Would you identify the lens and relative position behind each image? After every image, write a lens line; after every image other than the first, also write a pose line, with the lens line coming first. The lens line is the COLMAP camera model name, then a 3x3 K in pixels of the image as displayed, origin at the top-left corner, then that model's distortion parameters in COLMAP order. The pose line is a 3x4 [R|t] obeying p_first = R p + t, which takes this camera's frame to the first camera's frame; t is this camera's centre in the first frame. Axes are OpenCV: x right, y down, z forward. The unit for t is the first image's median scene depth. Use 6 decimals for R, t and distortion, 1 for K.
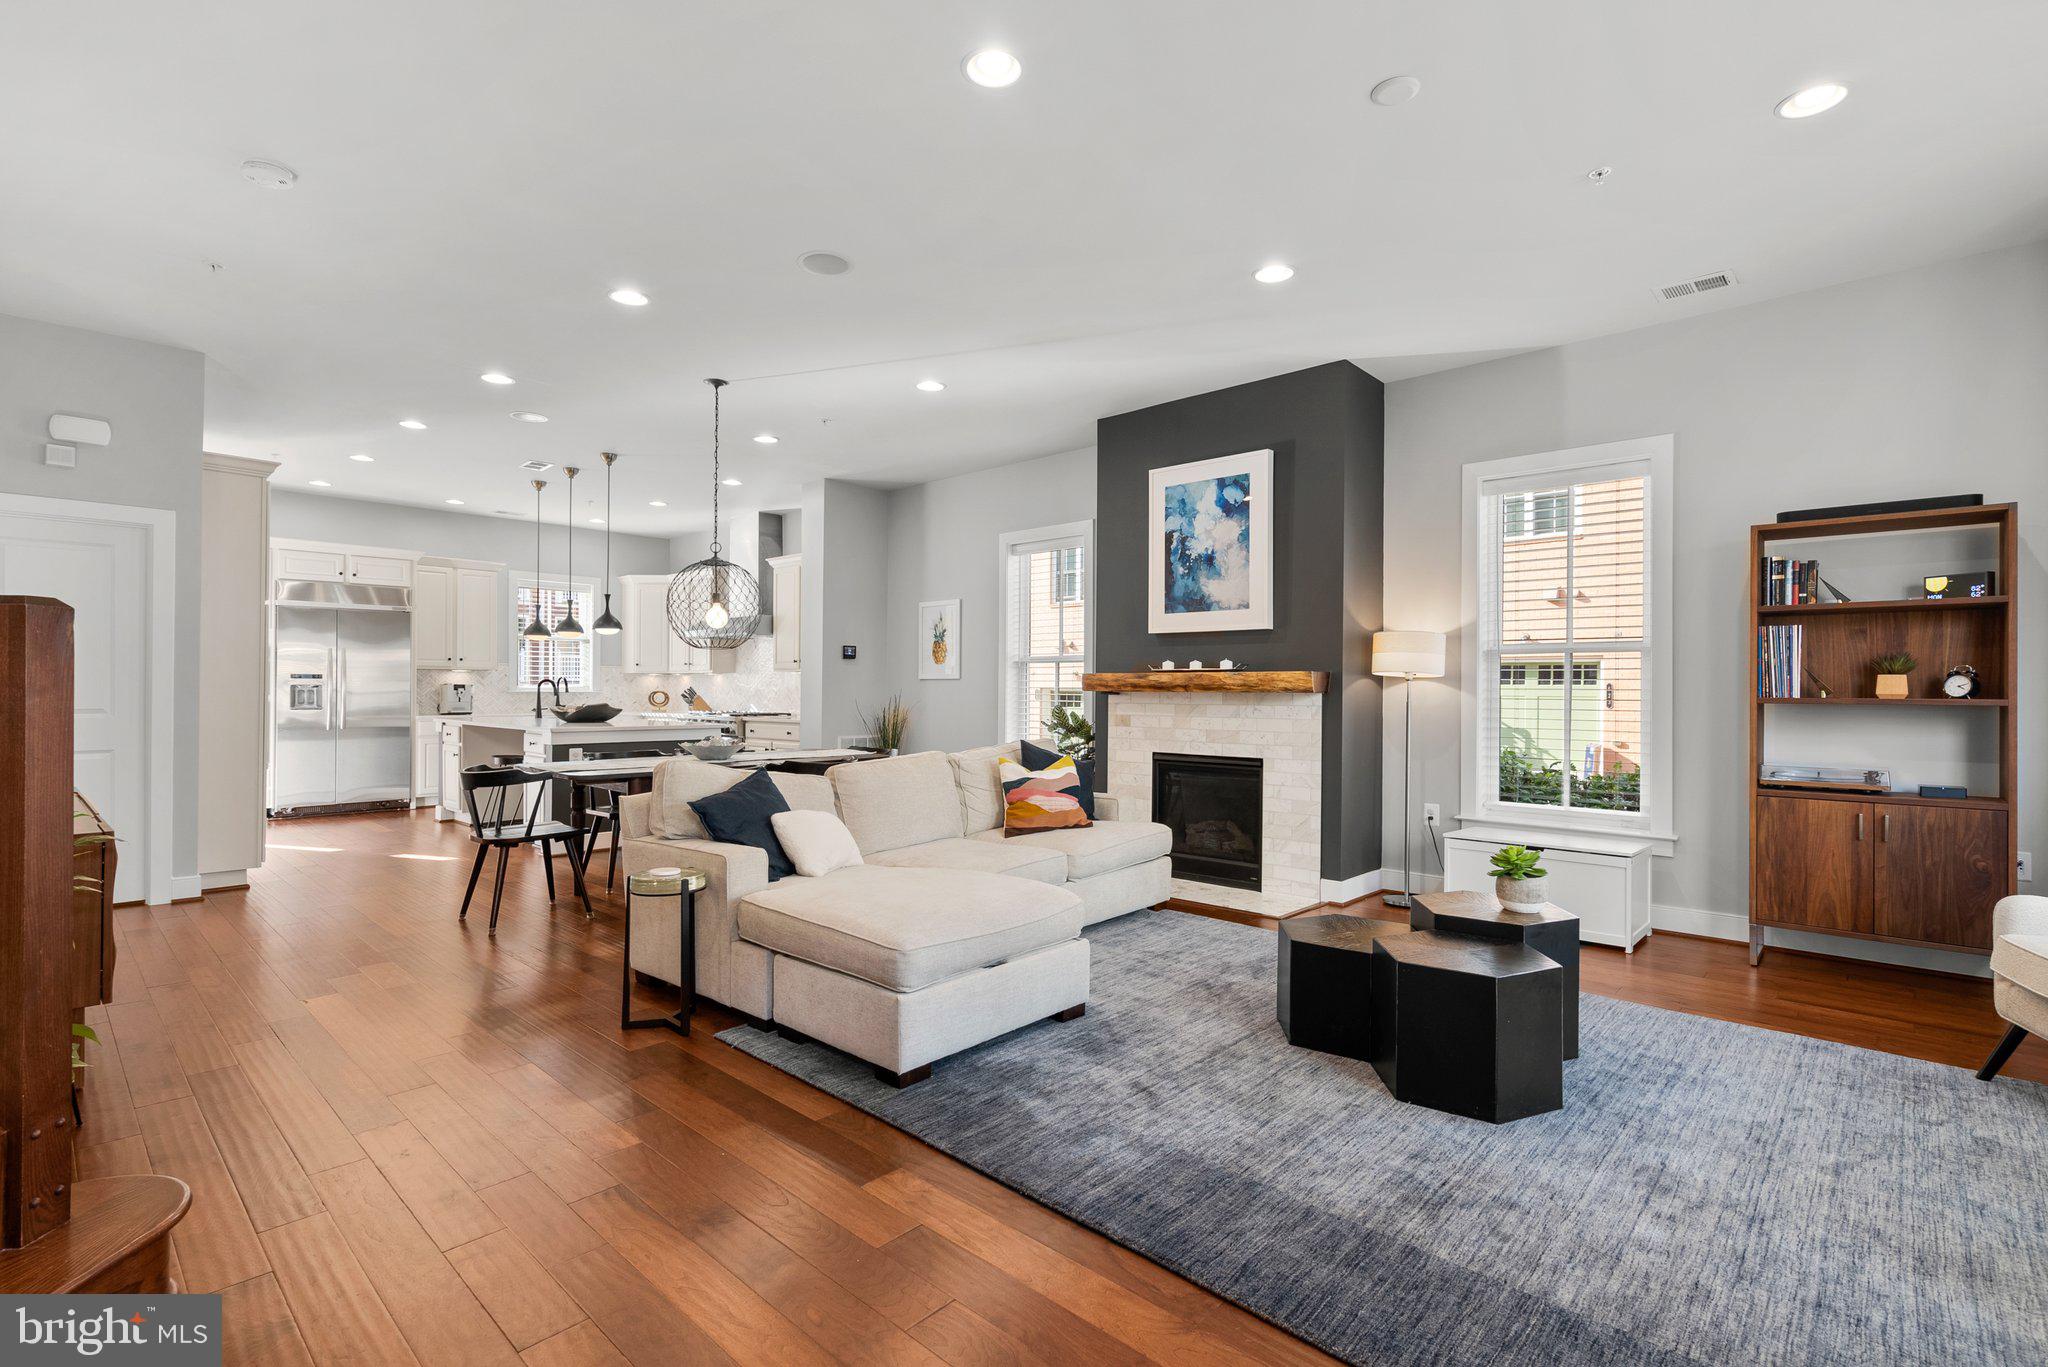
lens RADIAL K [[944.2, 0, 1024.0], [0, 944.2, 683.5], [0, 0, 1]] dist [-0.001147, -0.000019]
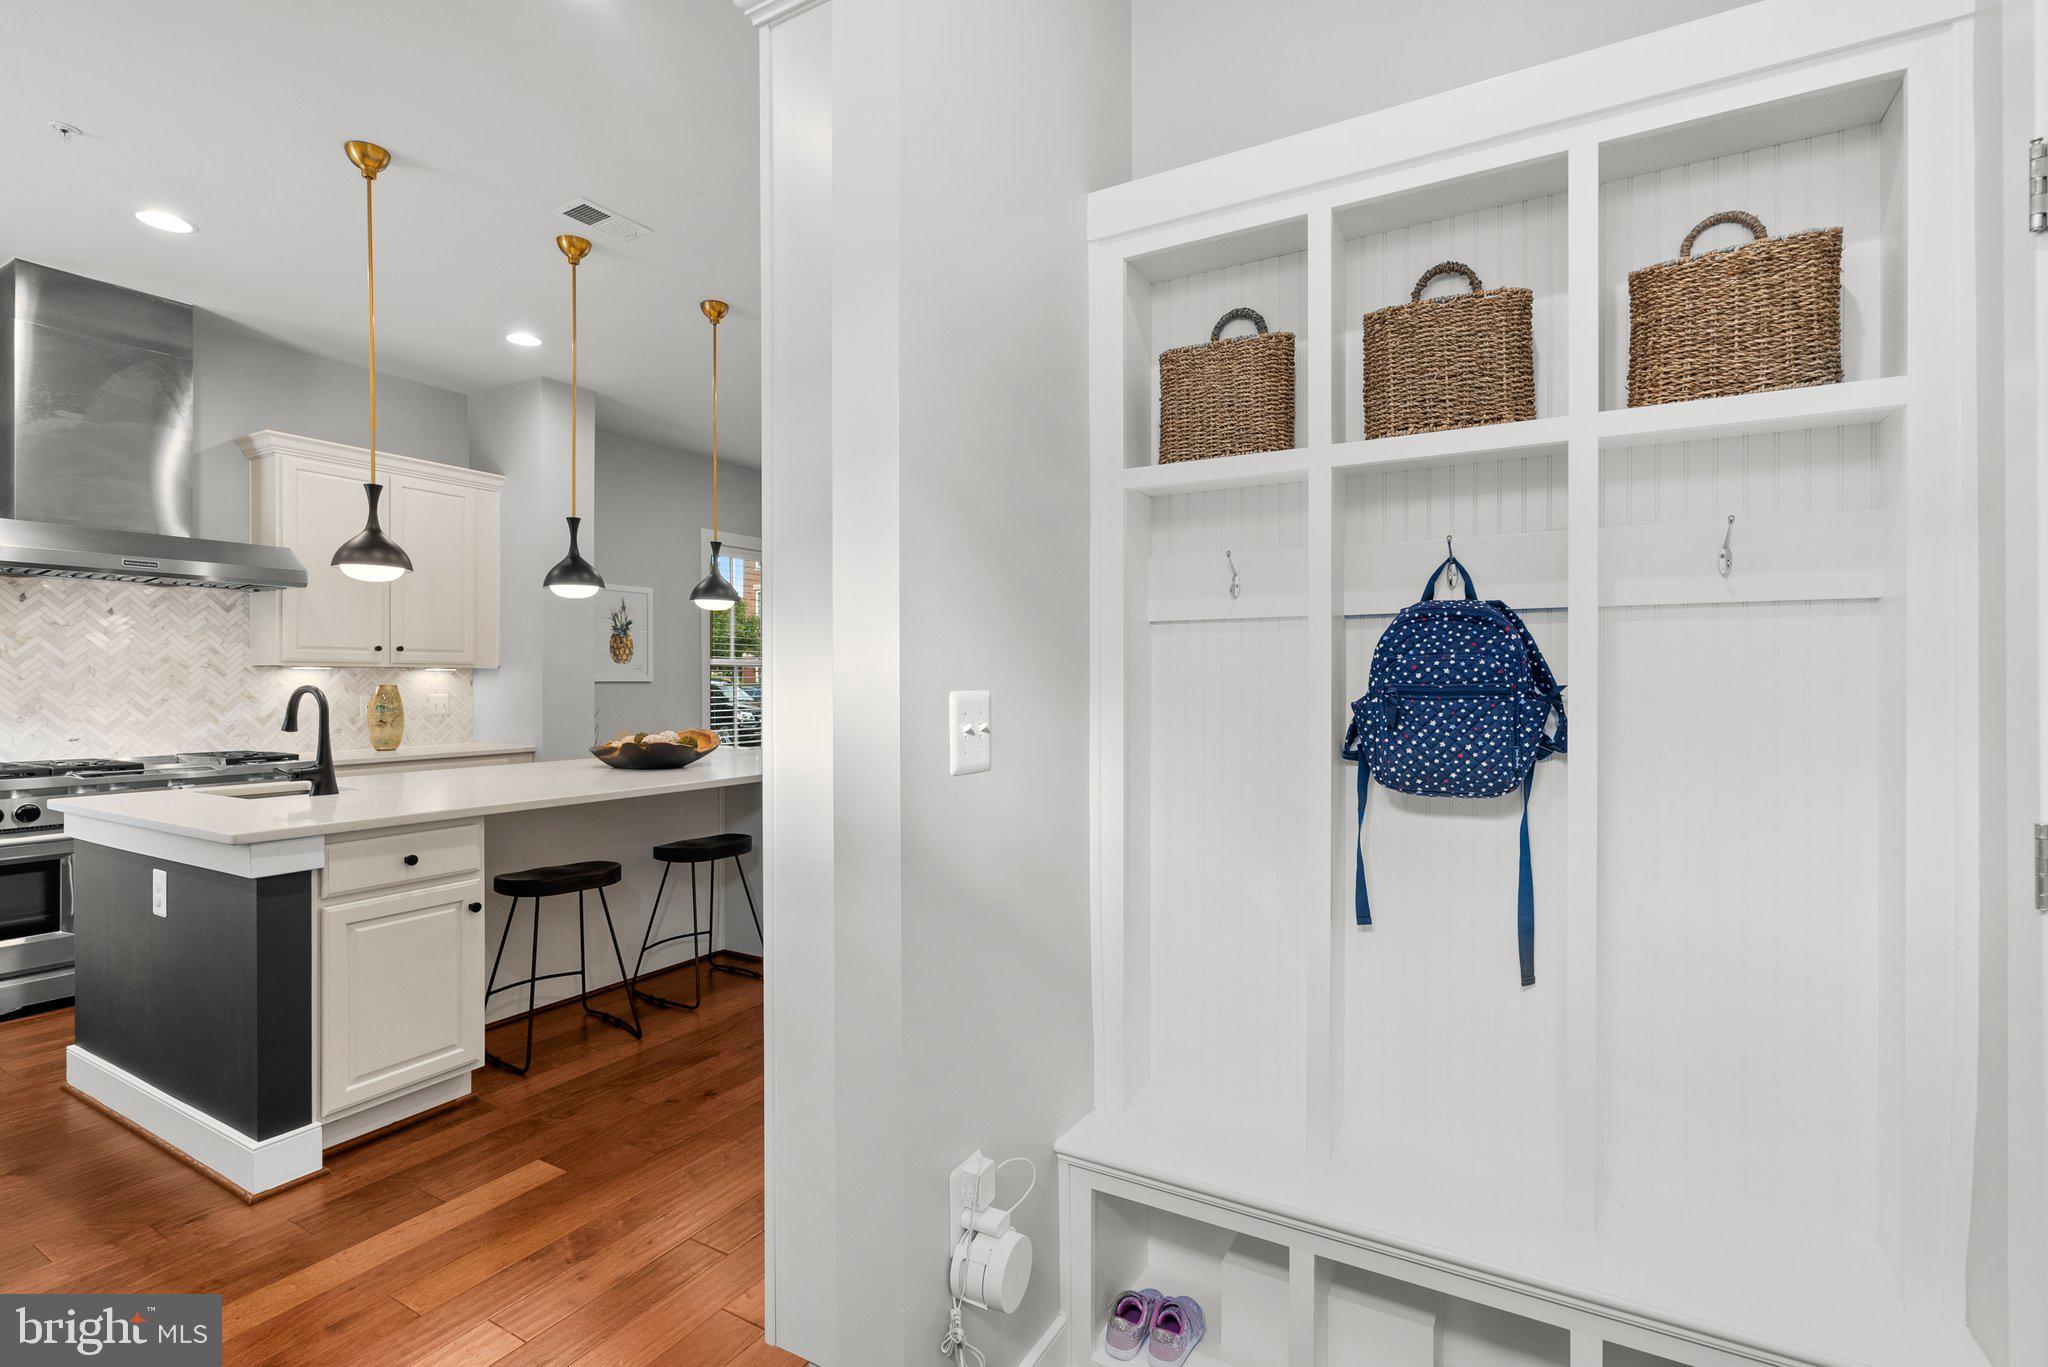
lens RADIAL K [[927.8, 0, 1027.2], [0, 927.8, 680.7], [0, 0, 1]] dist [-0.001808, -0.000592]
pose [[-0.236148, -0.004837, 0.971705, -1.008450], [-0.006567, 0.999973, 0.003382, -0.011175], [-0.971695, -0.005582, -0.236173, 0.904842]]
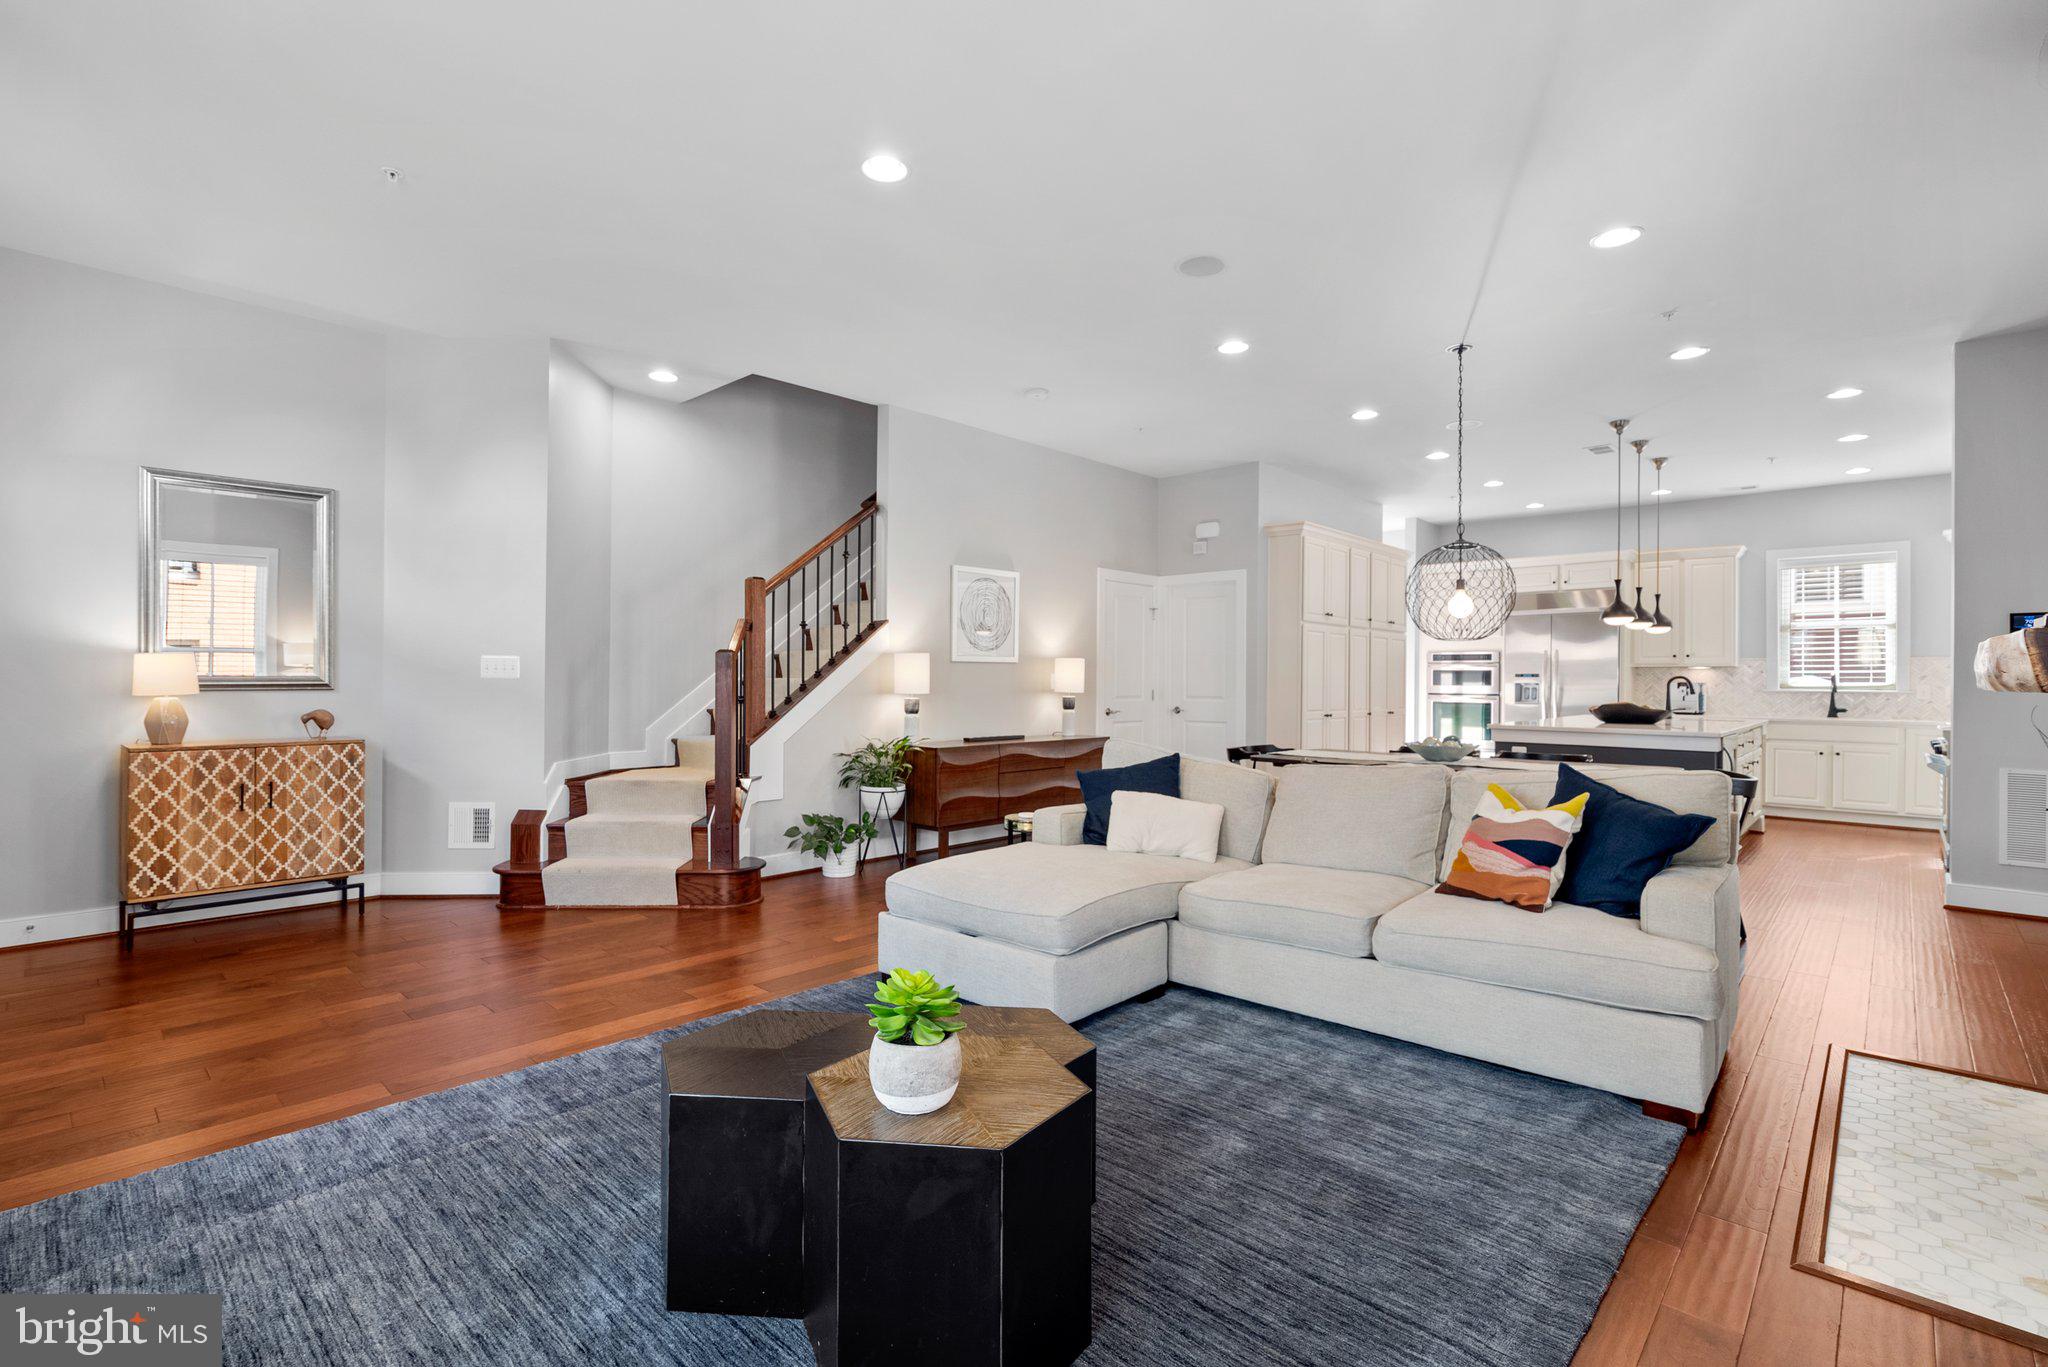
lens RADIAL K [[937.0, 0, 1023.4], [0, 937.0, 674.1], [0, 0, 1]] dist [0.001122, 0.000247]
pose [[-0.000440, -0.011391, -0.999935, 0.419532], [-0.000296, 0.999935, -0.011391, 0.004298], [1.000000, 0.000291, -0.000443, 0.422818]]
